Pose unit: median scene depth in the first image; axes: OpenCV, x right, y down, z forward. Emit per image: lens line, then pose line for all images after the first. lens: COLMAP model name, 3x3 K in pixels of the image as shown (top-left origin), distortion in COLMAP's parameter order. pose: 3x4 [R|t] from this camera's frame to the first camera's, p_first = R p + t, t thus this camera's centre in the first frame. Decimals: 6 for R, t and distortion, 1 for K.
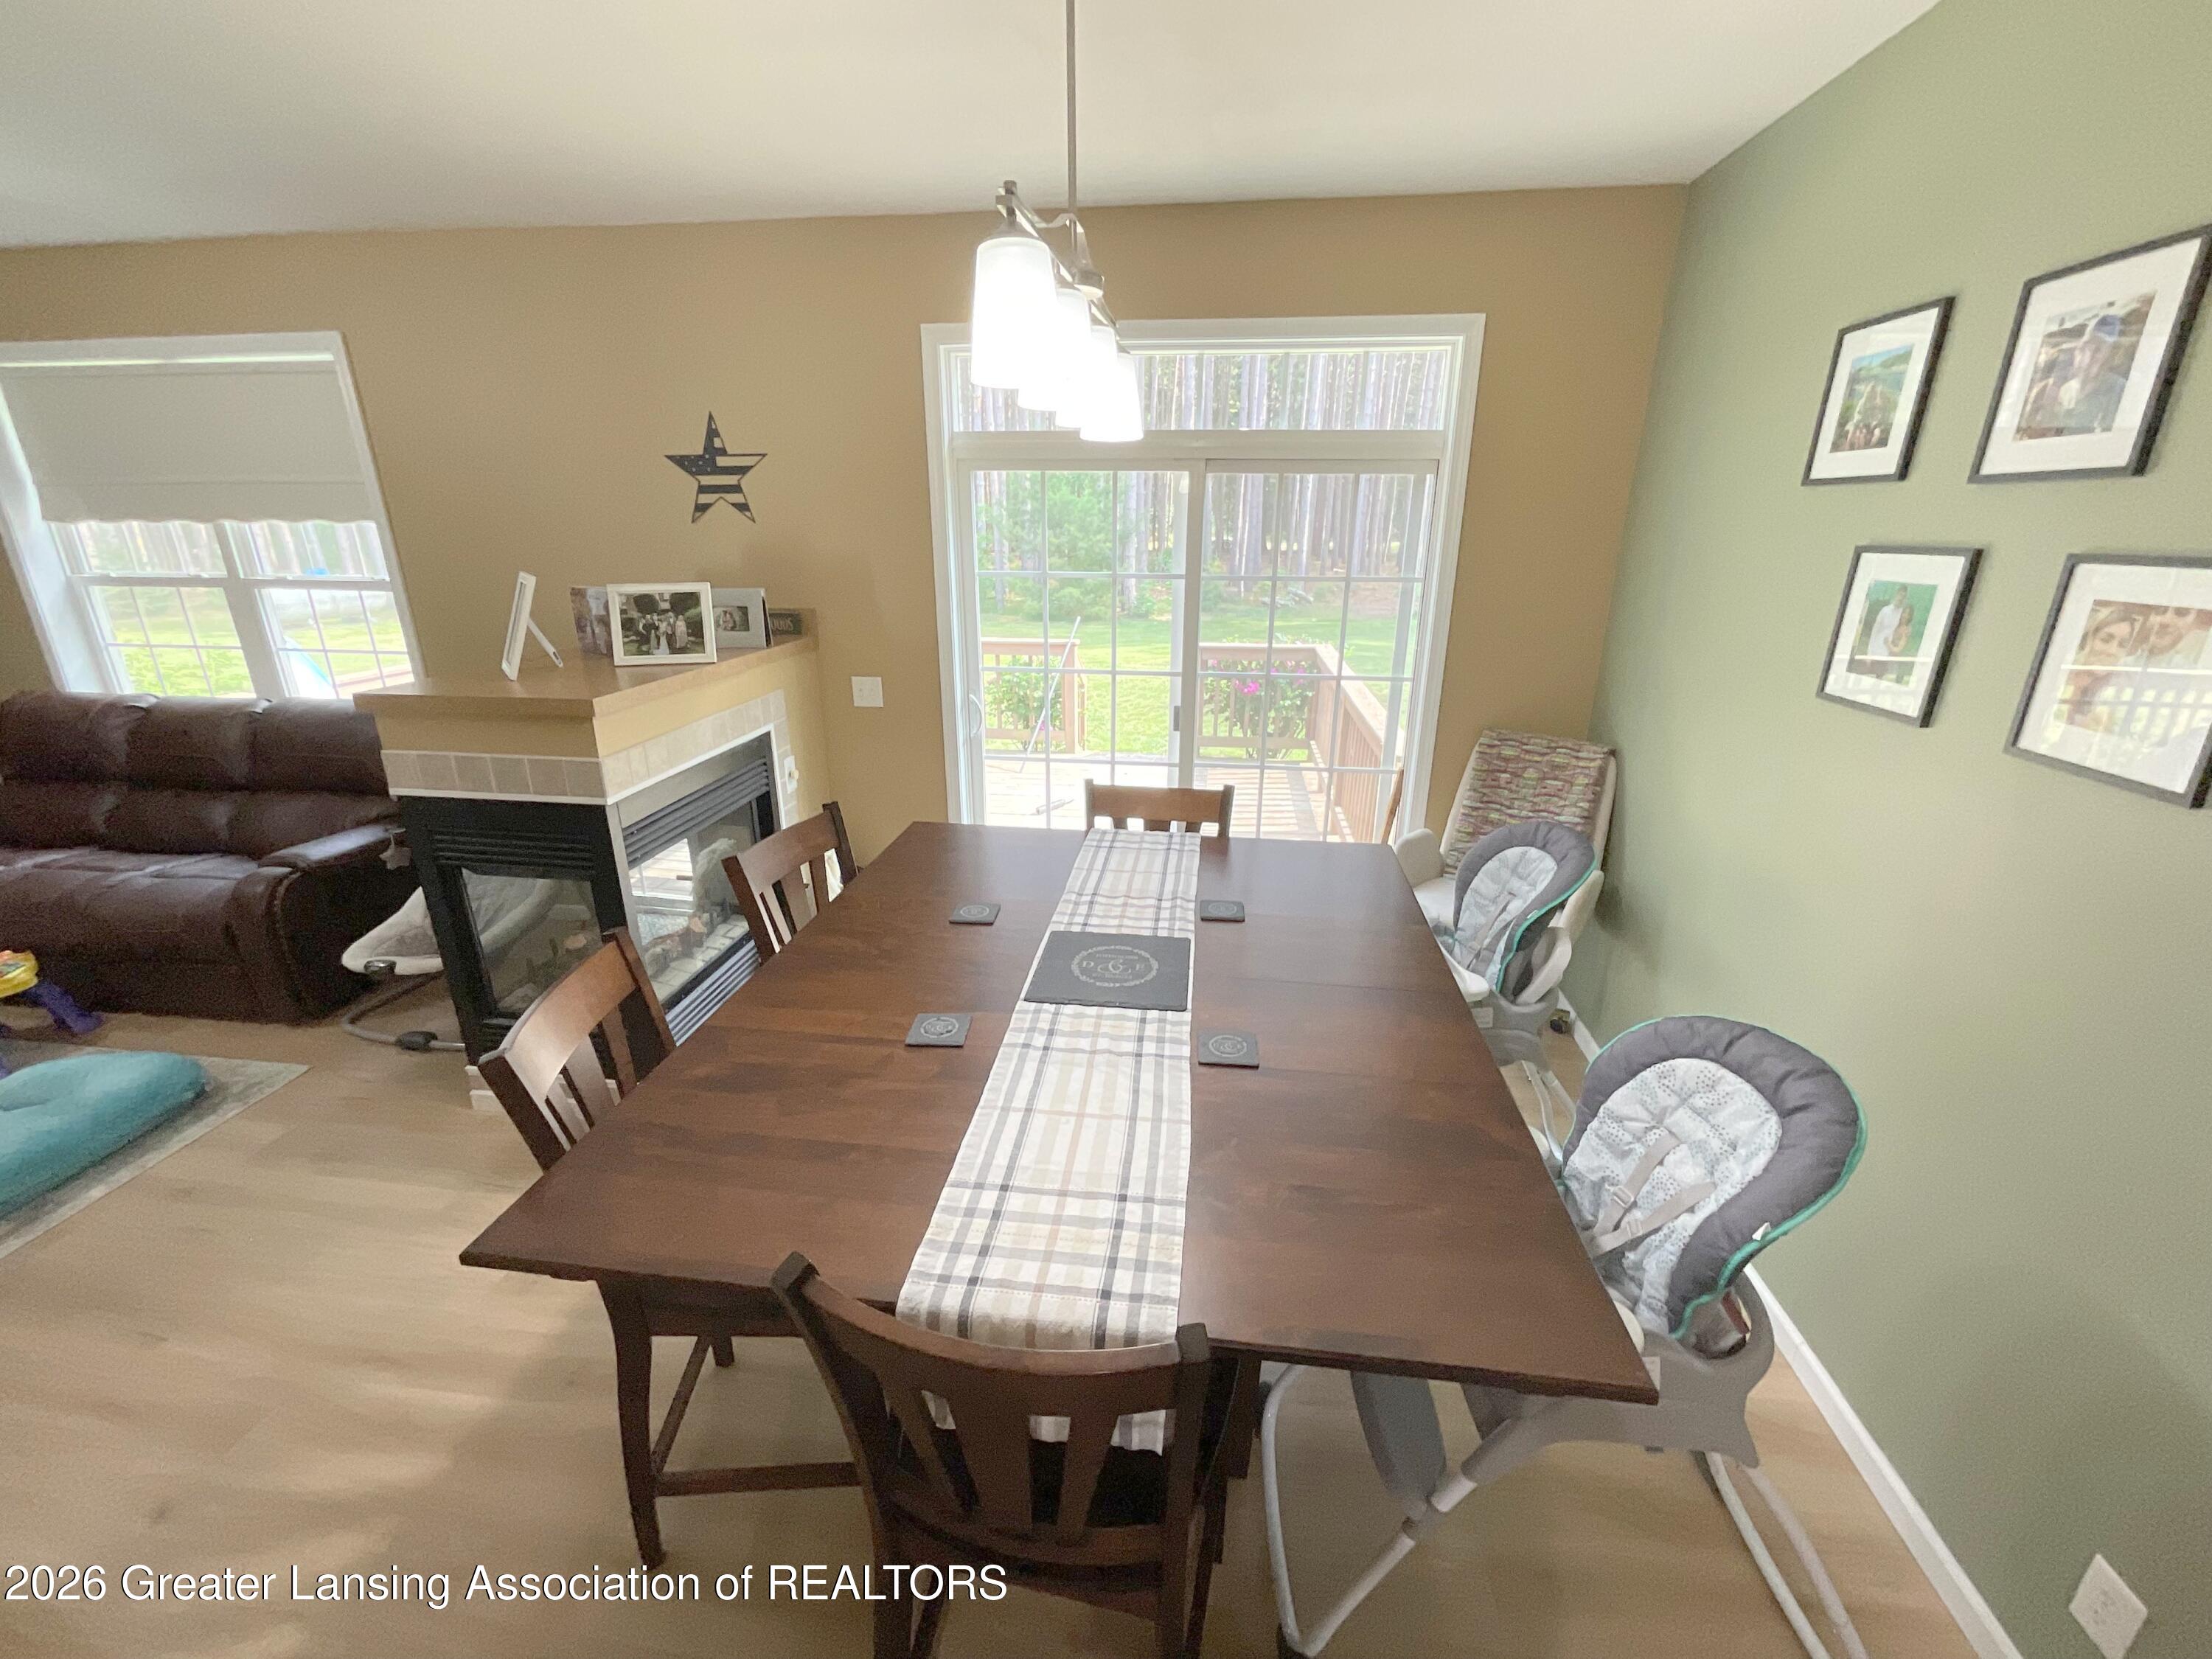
lens RADIAL K [[901.2, 0, 1108.7], [0, 901.2, 828.9], [0, 0, 1]] dist [-0.004324, 0.002842]
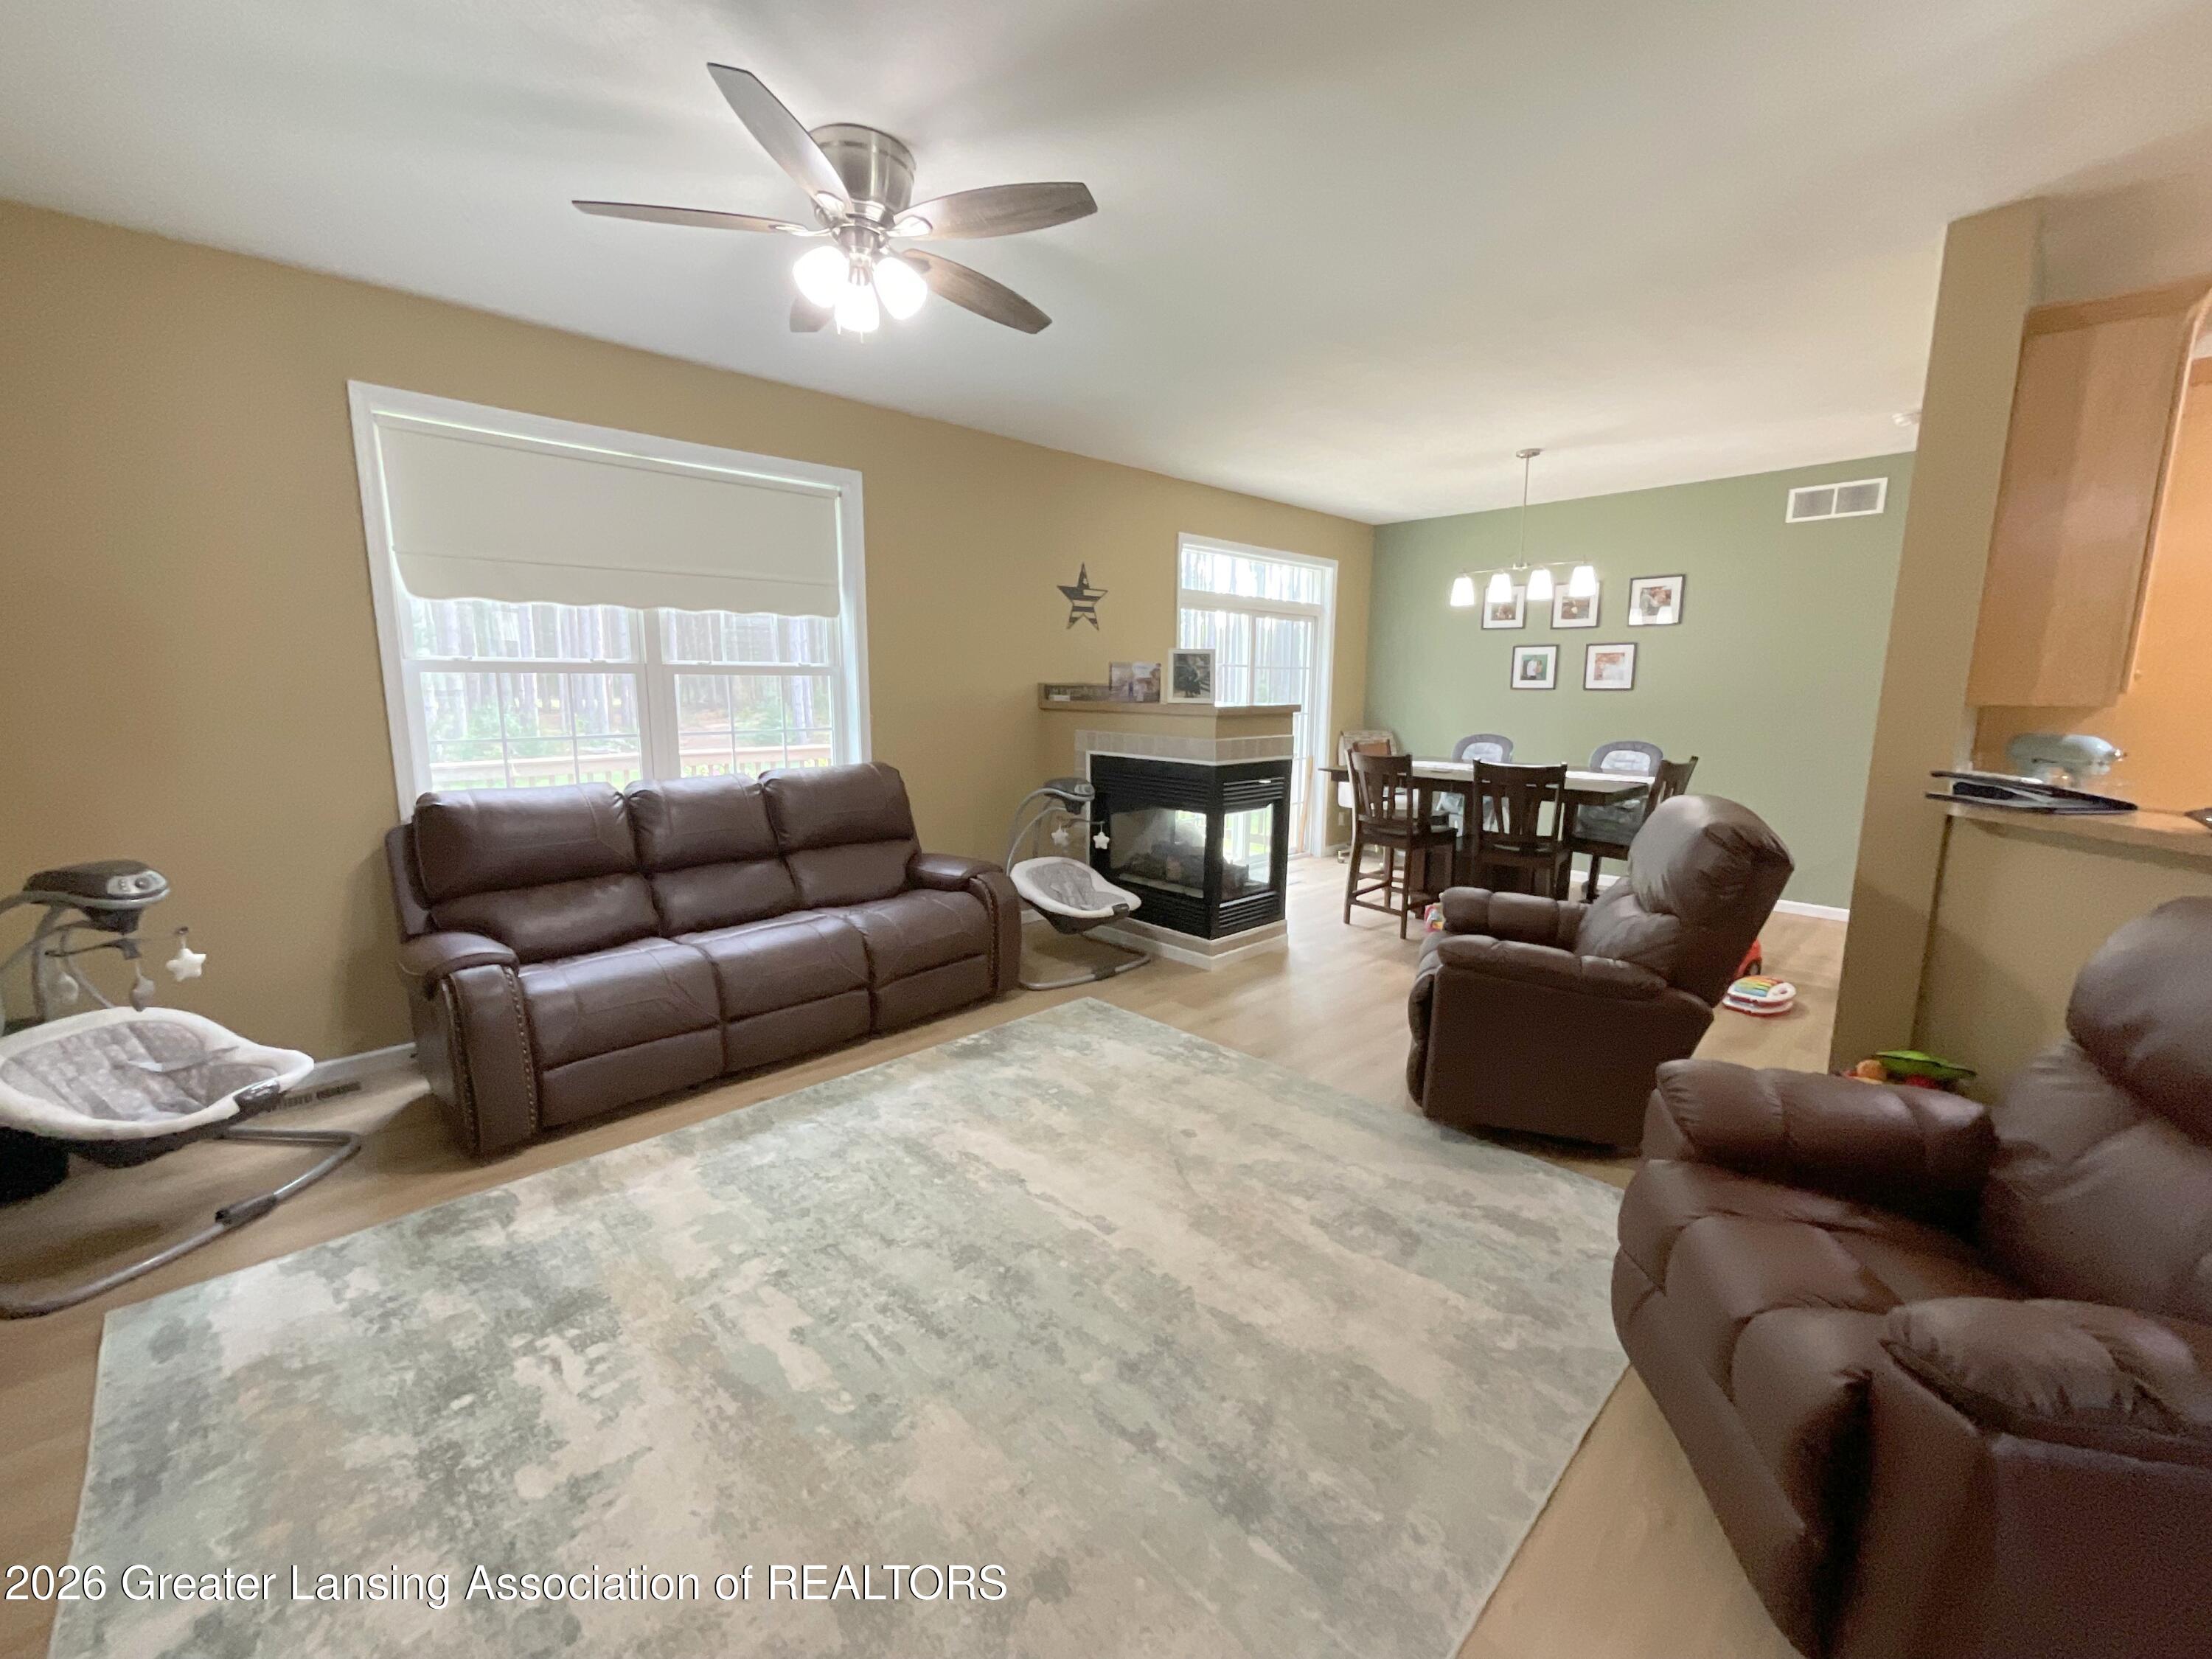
lens RADIAL K [[901.2, 0, 1108.7], [0, 901.2, 828.9], [0, 0, 1]] dist [-0.004324, 0.002842]
pose [[0.622842, -0.125932, 0.772145, -1.885363], [0.252645, 0.966457, -0.046170, 0.088641], [-0.740431, 0.223835, 0.633766, 0.060516]]
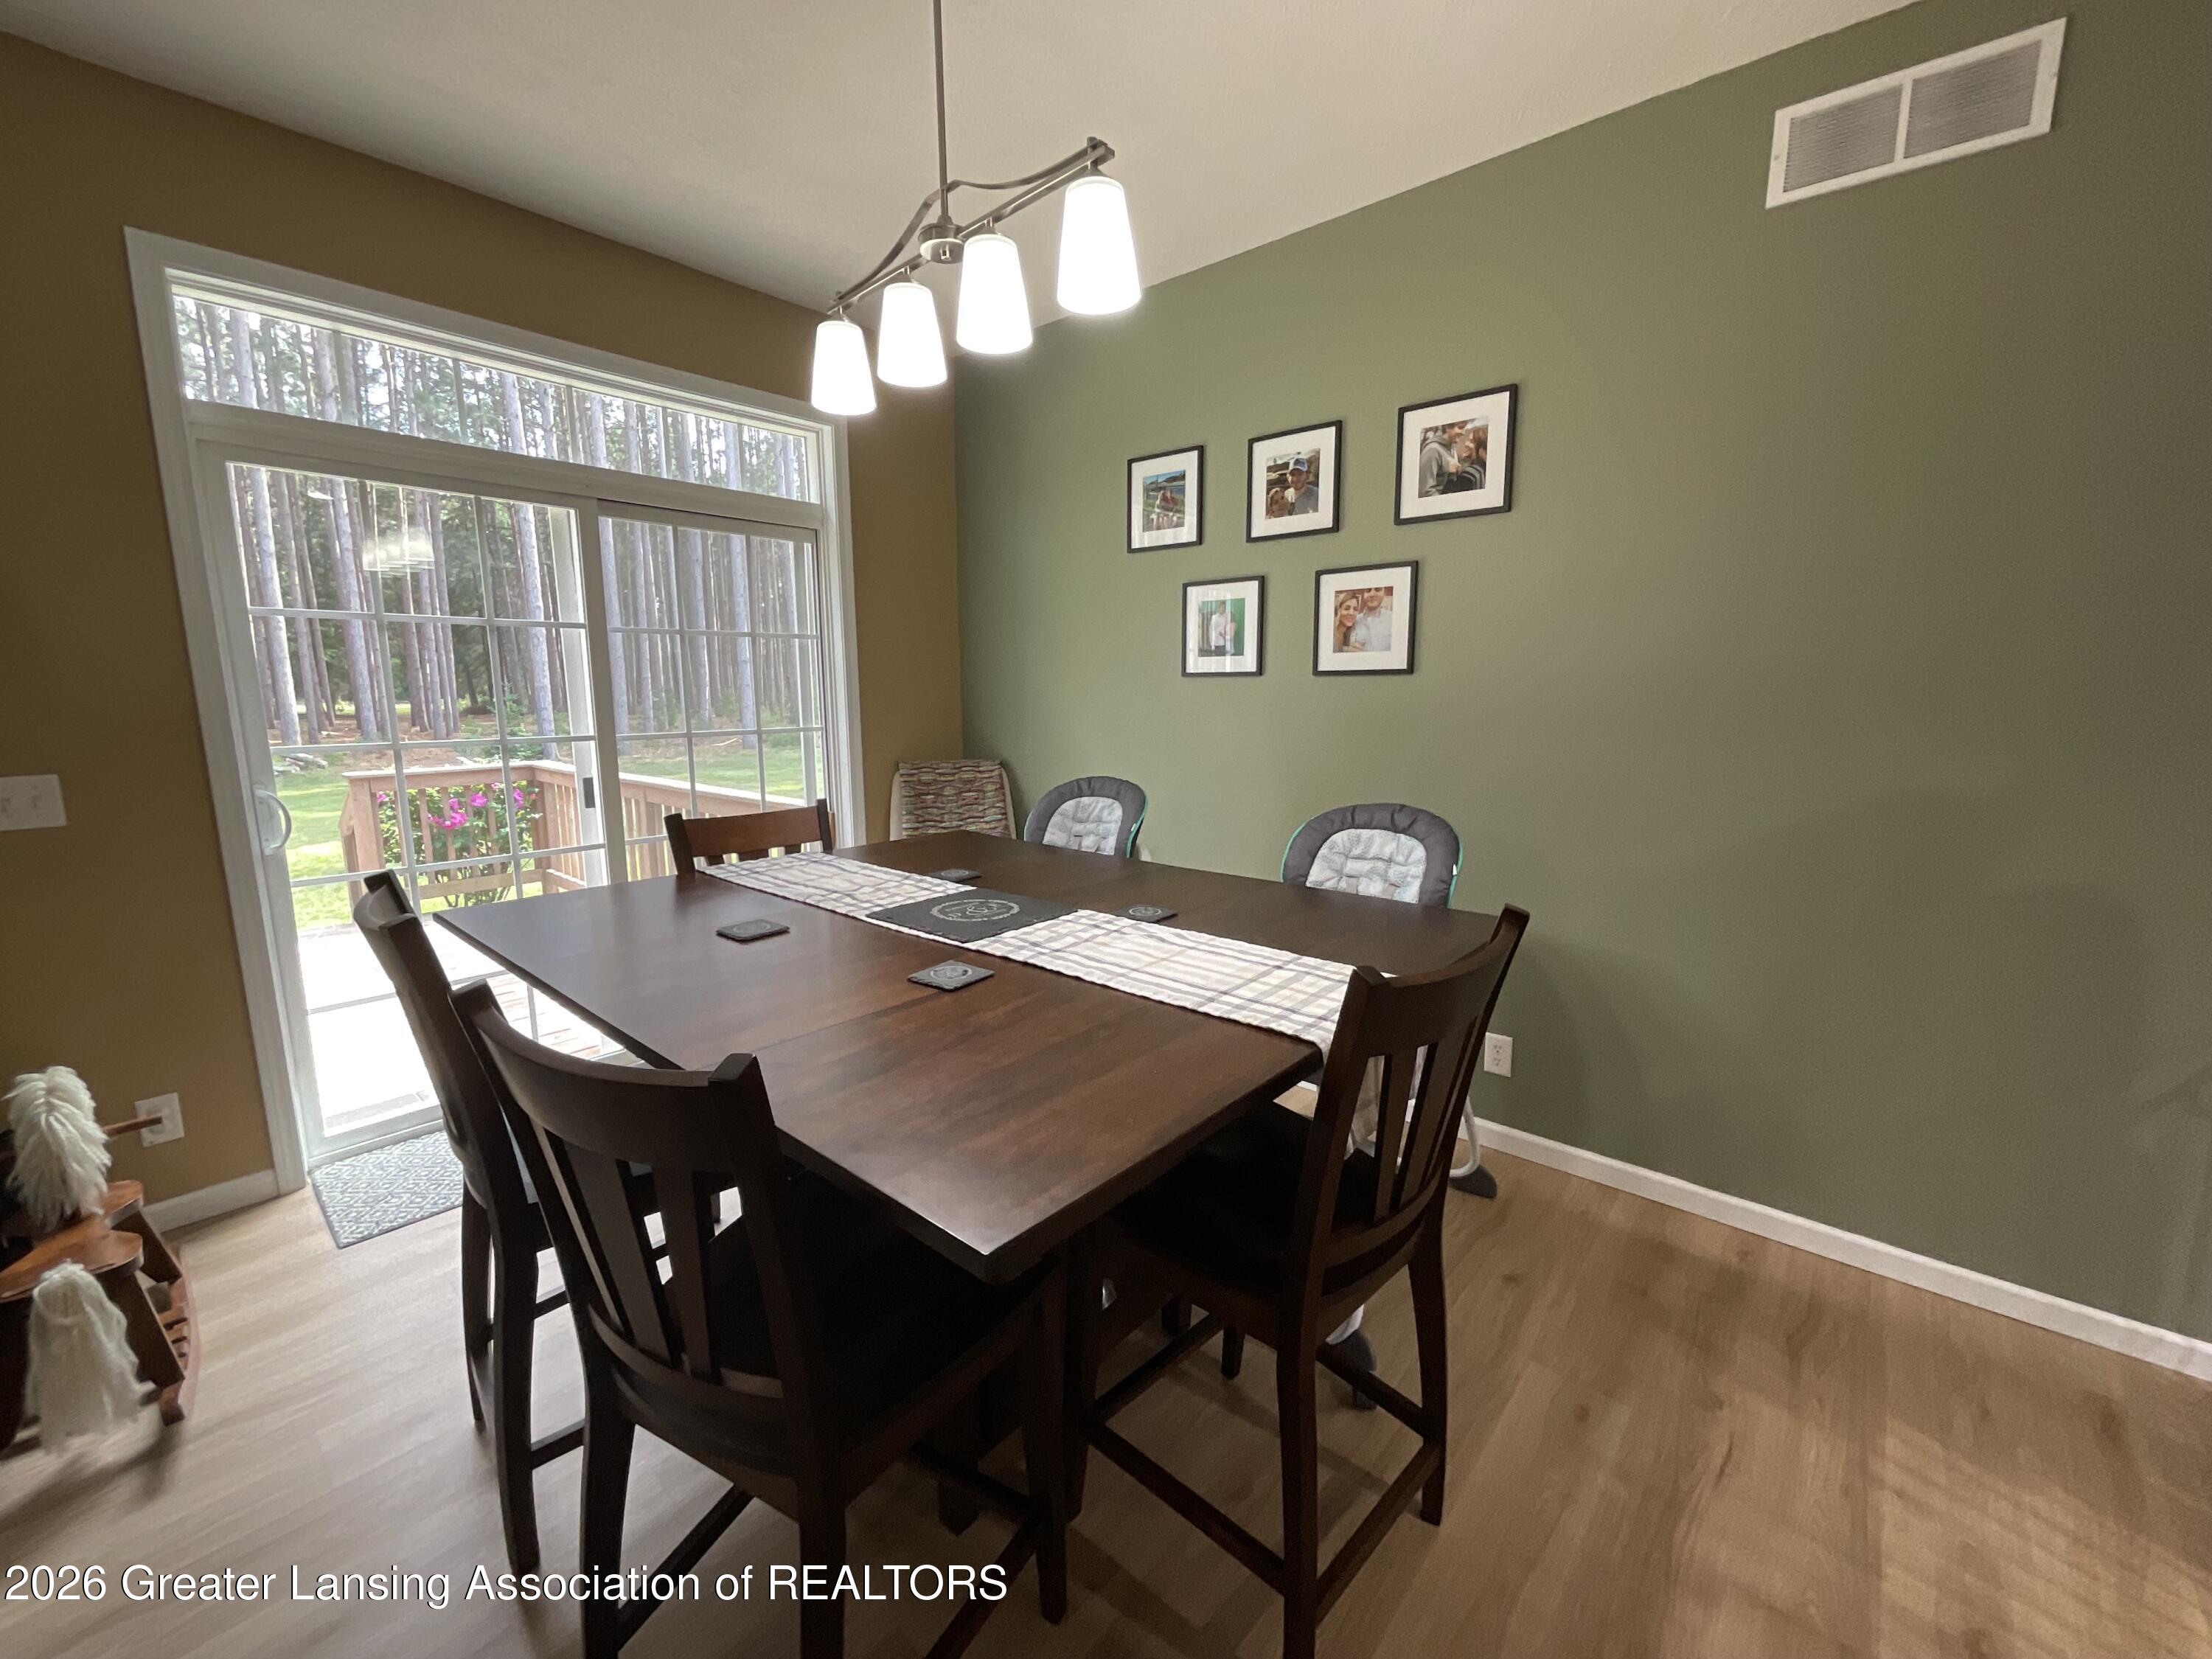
lens RADIAL K [[899.2, 0, 1102.4], [0, 899.2, 833.6], [0, 0, 1]] dist [0.000483, 0.000795]
pose [[0.556901, -0.142576, 0.818250, -0.424948], [0.274291, 0.961456, -0.019154, 0.075354], [-0.783981, 0.235106, 0.574543, 0.173084]]
